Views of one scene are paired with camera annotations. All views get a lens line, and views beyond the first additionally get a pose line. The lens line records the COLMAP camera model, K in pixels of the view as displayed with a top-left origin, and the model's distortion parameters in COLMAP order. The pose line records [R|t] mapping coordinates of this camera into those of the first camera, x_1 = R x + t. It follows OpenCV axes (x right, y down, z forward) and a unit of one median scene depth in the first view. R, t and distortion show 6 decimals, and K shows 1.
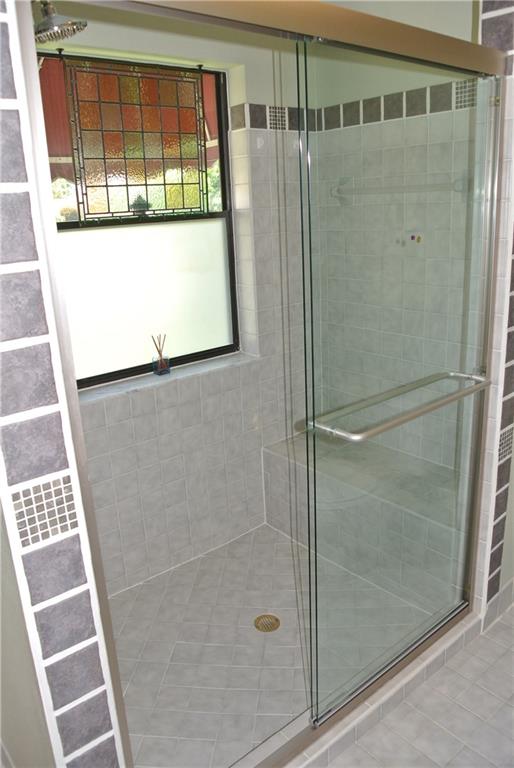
lens RADIAL K [[594.8, 0, 258.6], [0, 594.8, 381.3], [0, 0, 1]] dist [-0.084609, 0.033802]
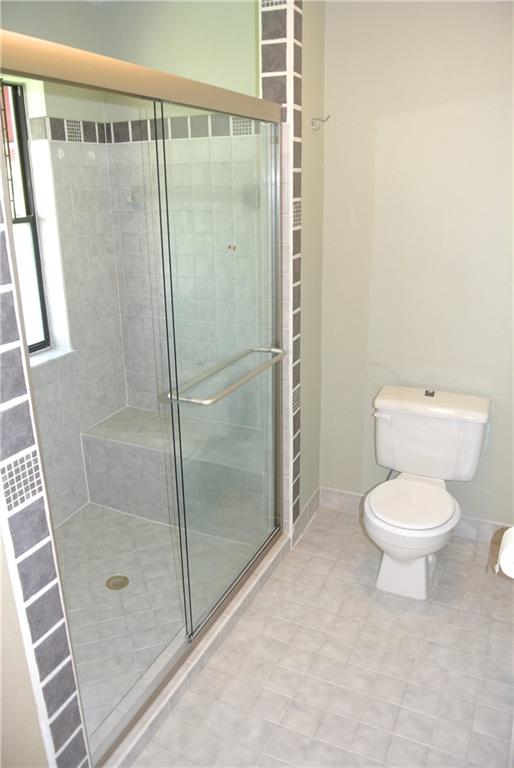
lens RADIAL K [[594.8, 0, 257.5], [0, 594.8, 384.2], [0, 0, 1]] dist [-0.084609, 0.033802]
pose [[0.907156, -0.105455, 0.407367, -0.196751], [0.094072, 0.994411, 0.047937, 0.001553], [-0.410145, -0.005165, 0.912006, -0.178120]]
